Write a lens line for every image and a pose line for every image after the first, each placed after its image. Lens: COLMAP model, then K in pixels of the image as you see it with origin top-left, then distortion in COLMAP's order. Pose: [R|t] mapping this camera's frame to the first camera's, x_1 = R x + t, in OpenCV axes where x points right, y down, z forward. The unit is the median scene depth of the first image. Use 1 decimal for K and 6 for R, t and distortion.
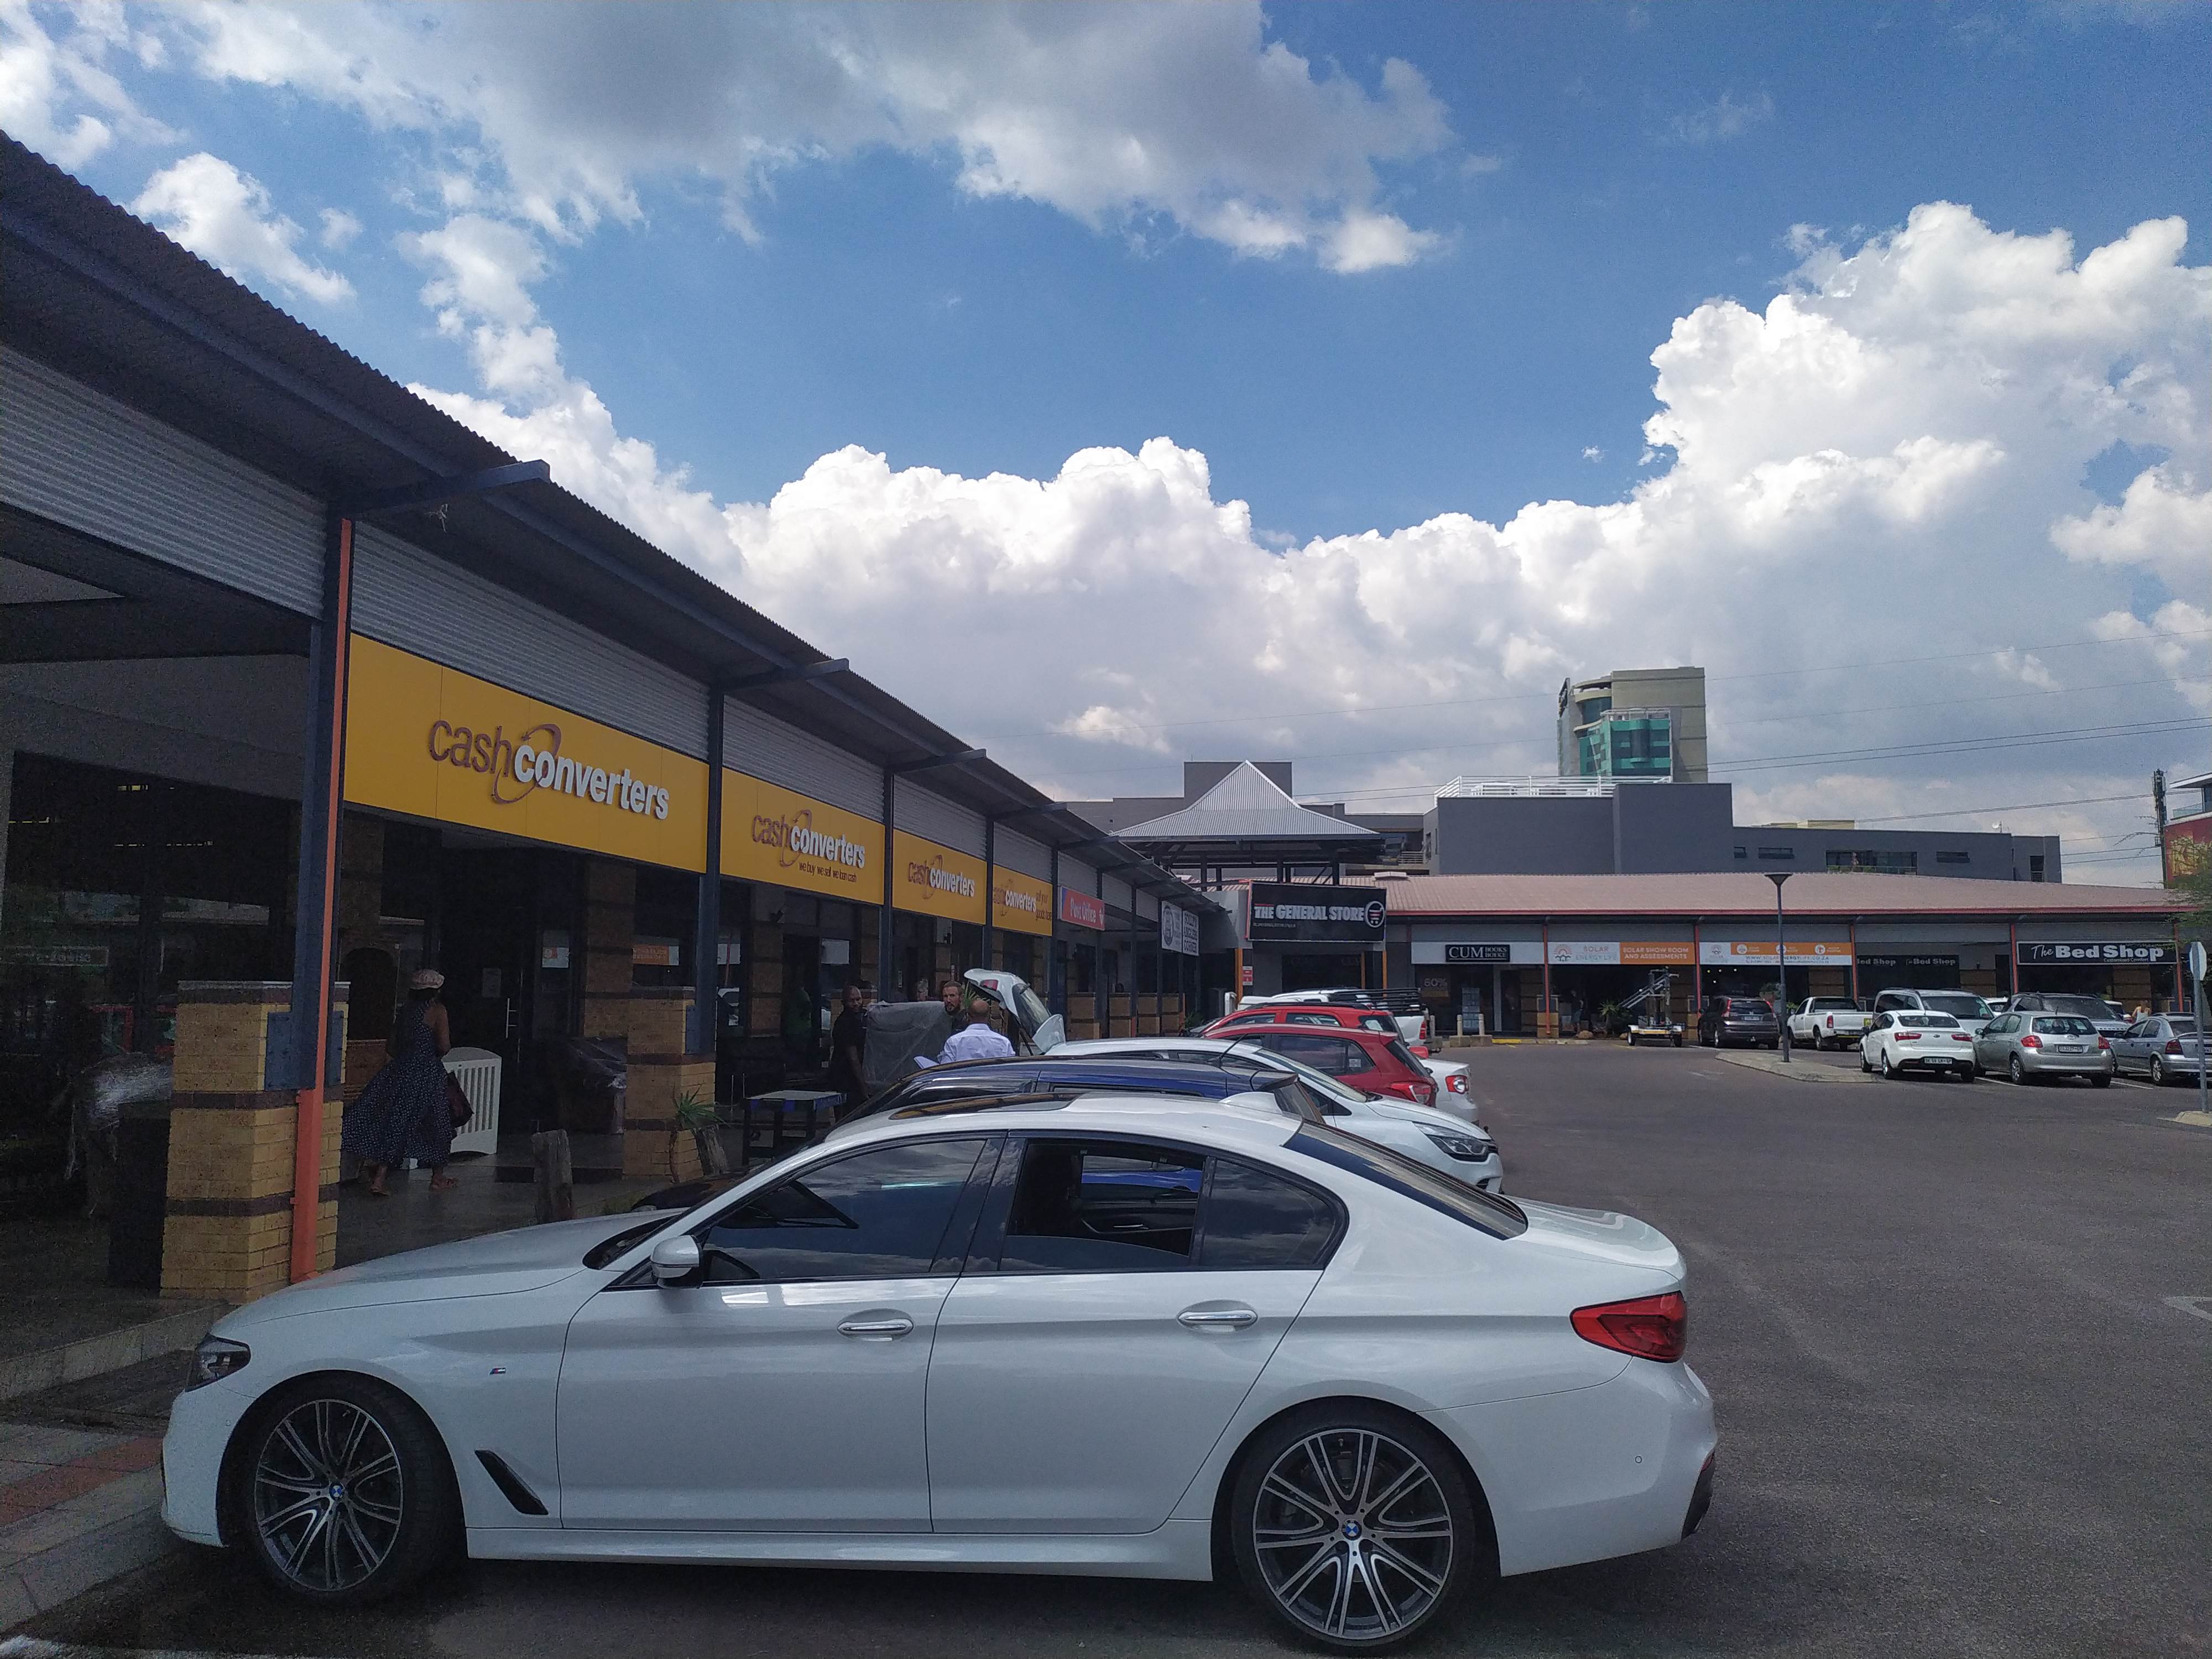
lens RADIAL K [[1621.8, 0, 1106.0], [0, 1621.8, 829.5], [0, 0, 1]] dist [0.007783, 0.000884]
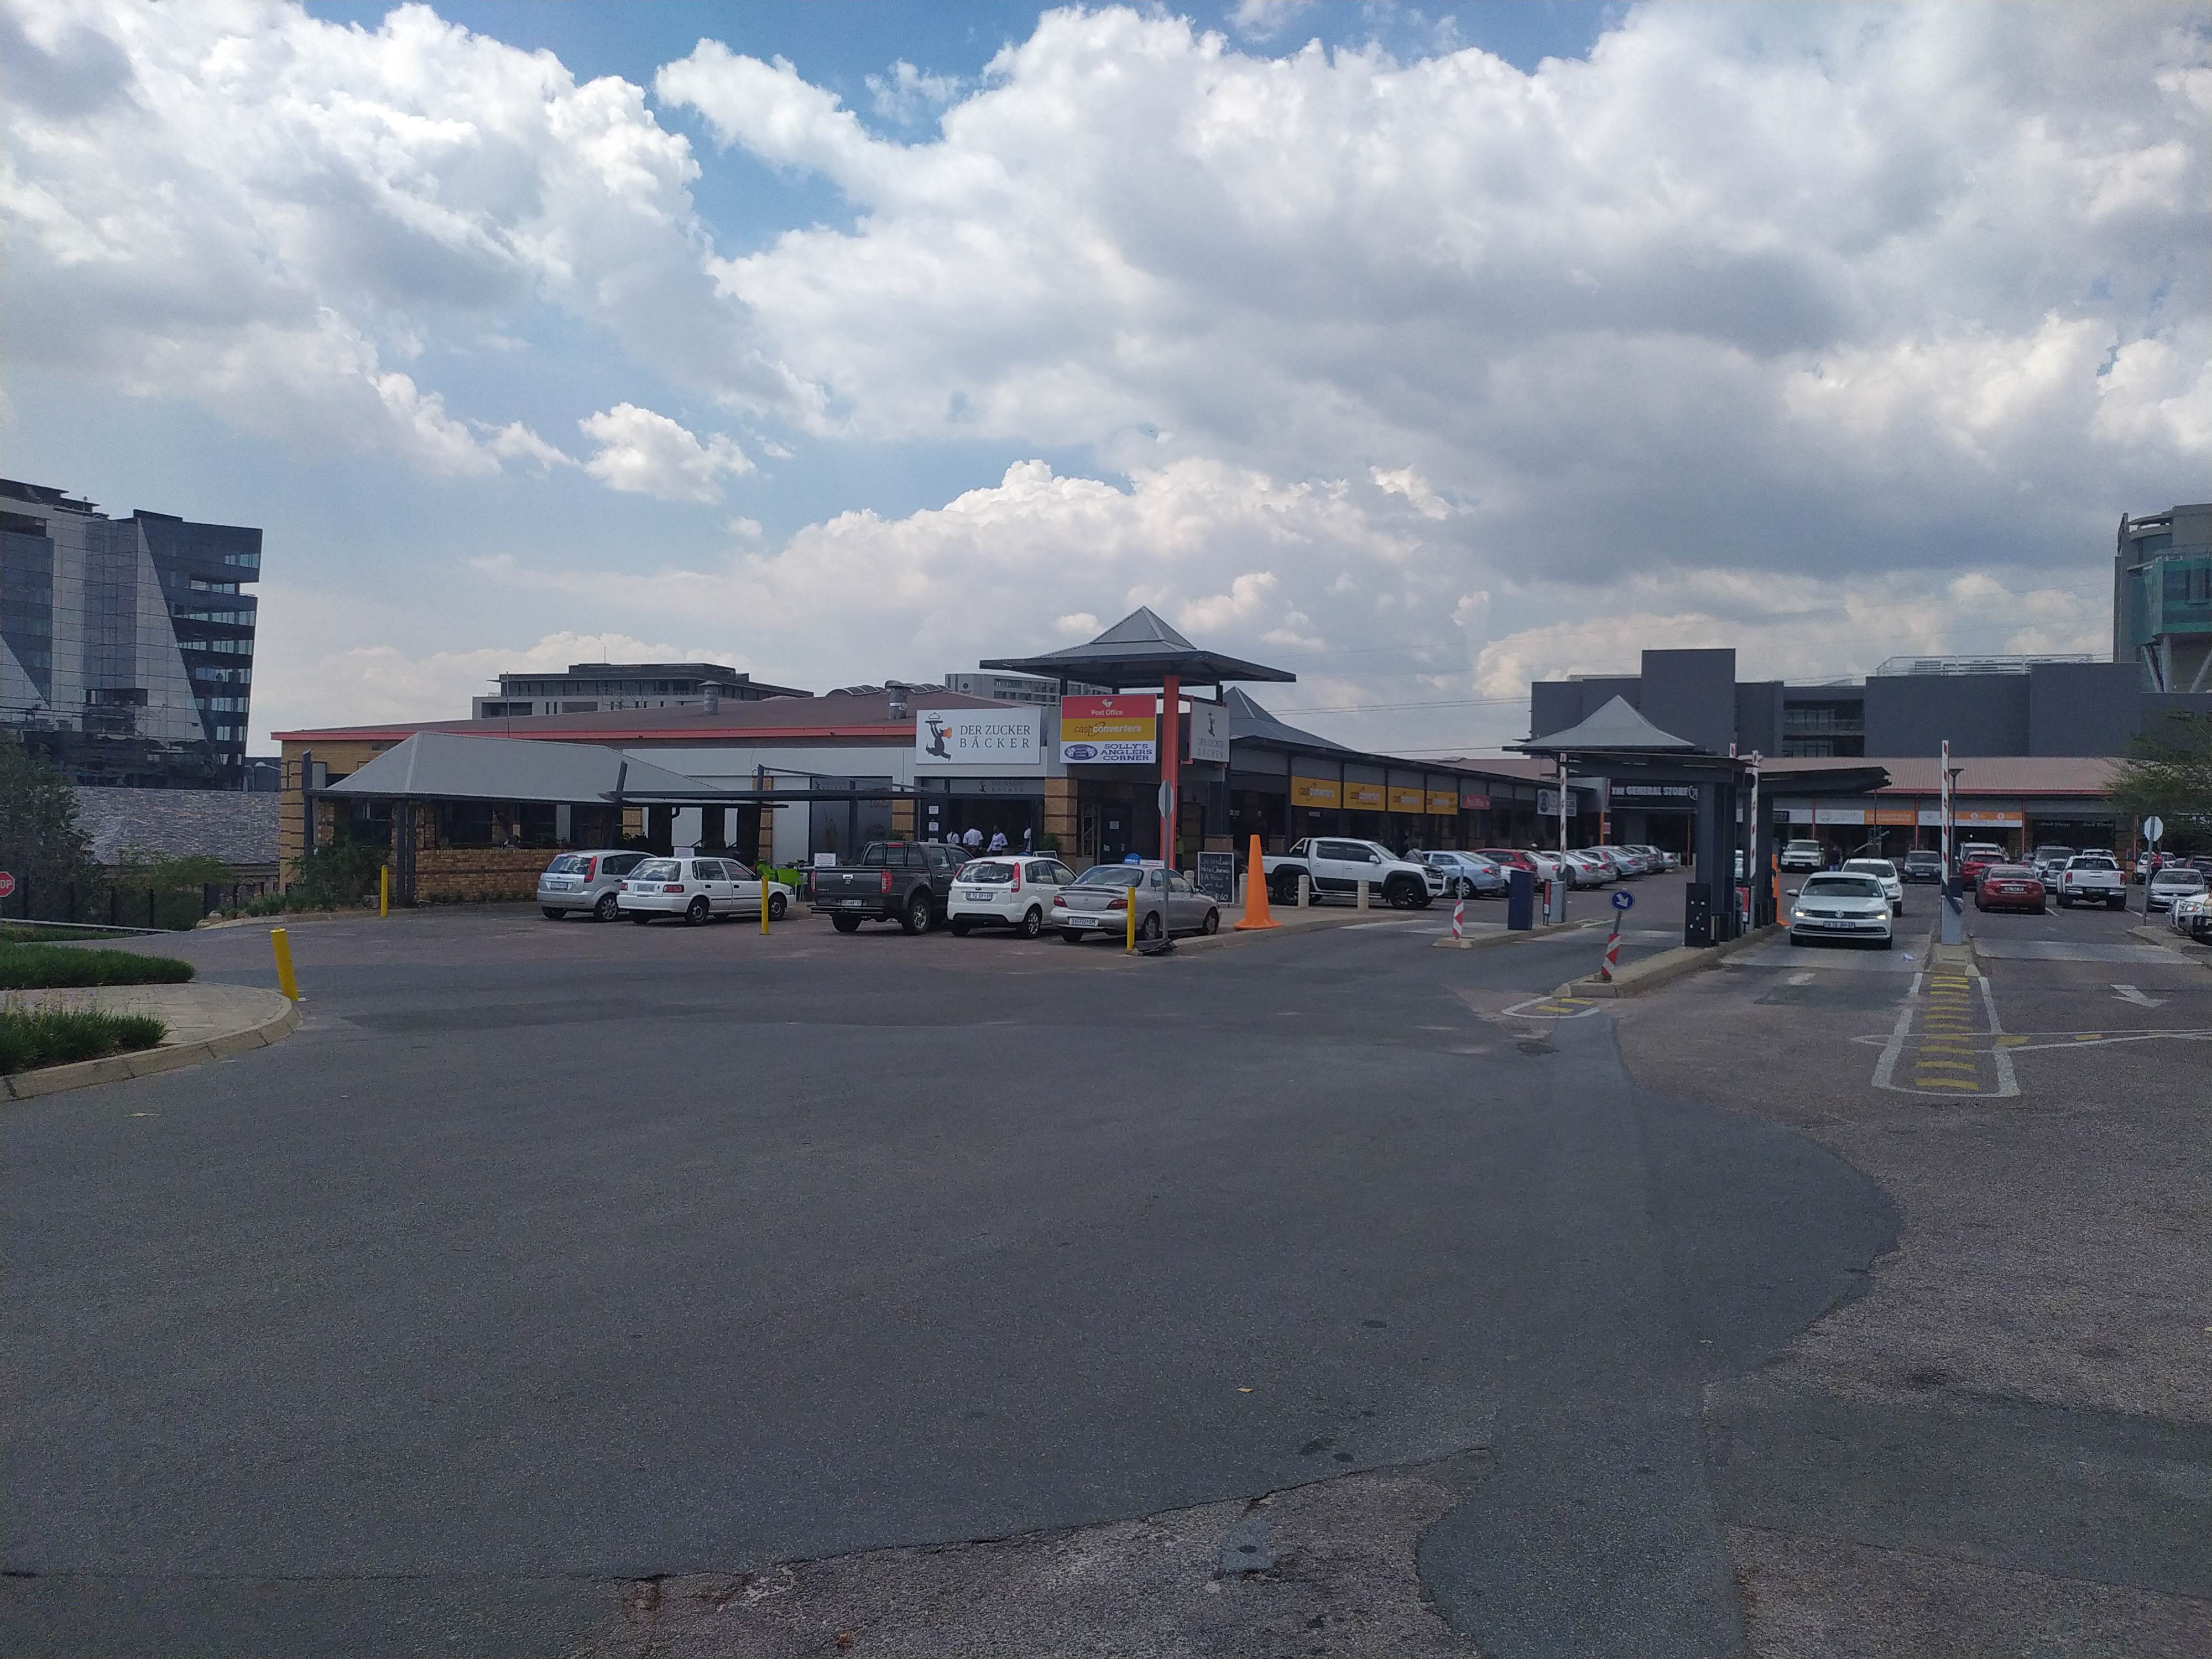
lens RADIAL K [[1655.2, 0, 1105.3], [0, 1655.2, 854.6], [0, 0, 1]] dist [0.065684, -0.066084]
pose [[0.952599, 0.019935, -0.303576, 0.112779], [0.014972, 0.993570, 0.112227, -0.082026], [0.303861, -0.111453, 0.946175, -0.773199]]
